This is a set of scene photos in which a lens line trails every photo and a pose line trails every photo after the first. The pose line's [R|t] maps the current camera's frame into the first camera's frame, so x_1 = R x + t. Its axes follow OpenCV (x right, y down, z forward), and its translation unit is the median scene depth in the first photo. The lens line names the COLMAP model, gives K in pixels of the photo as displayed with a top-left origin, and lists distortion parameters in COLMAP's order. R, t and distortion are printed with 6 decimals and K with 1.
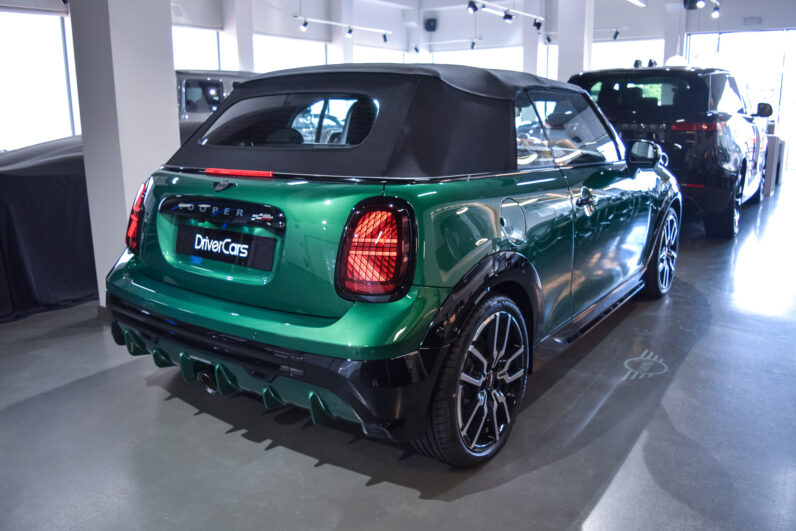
lens RADIAL K [[620.8, 0, 400.1], [0, 620.8, 265.7], [0, 0, 1]] dist [-0.094217, 0.016930]
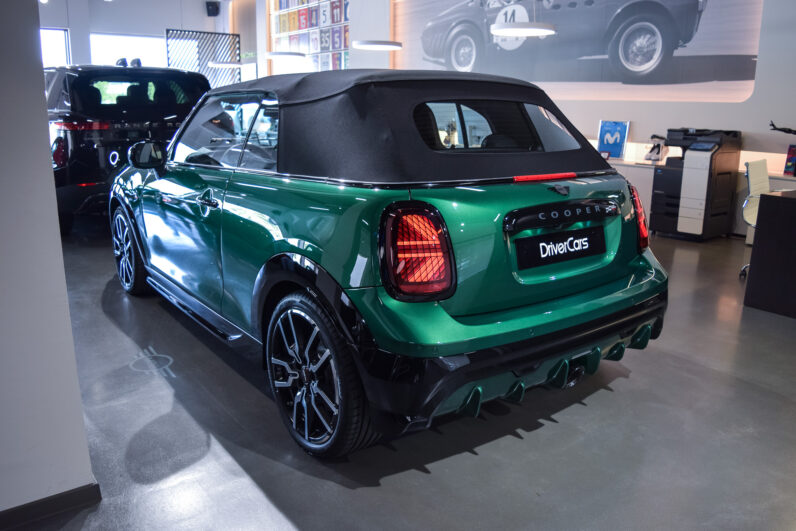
lens RADIAL K [[620.8, 0, 396.8], [0, 620.8, 268.3], [0, 0, 1]] dist [-0.094217, 0.016930]
pose [[0.336401, -0.228267, 0.913635, -1.205433], [0.216513, 0.962935, 0.160865, -0.202250], [-0.916492, 0.143699, 0.373355, 0.772289]]
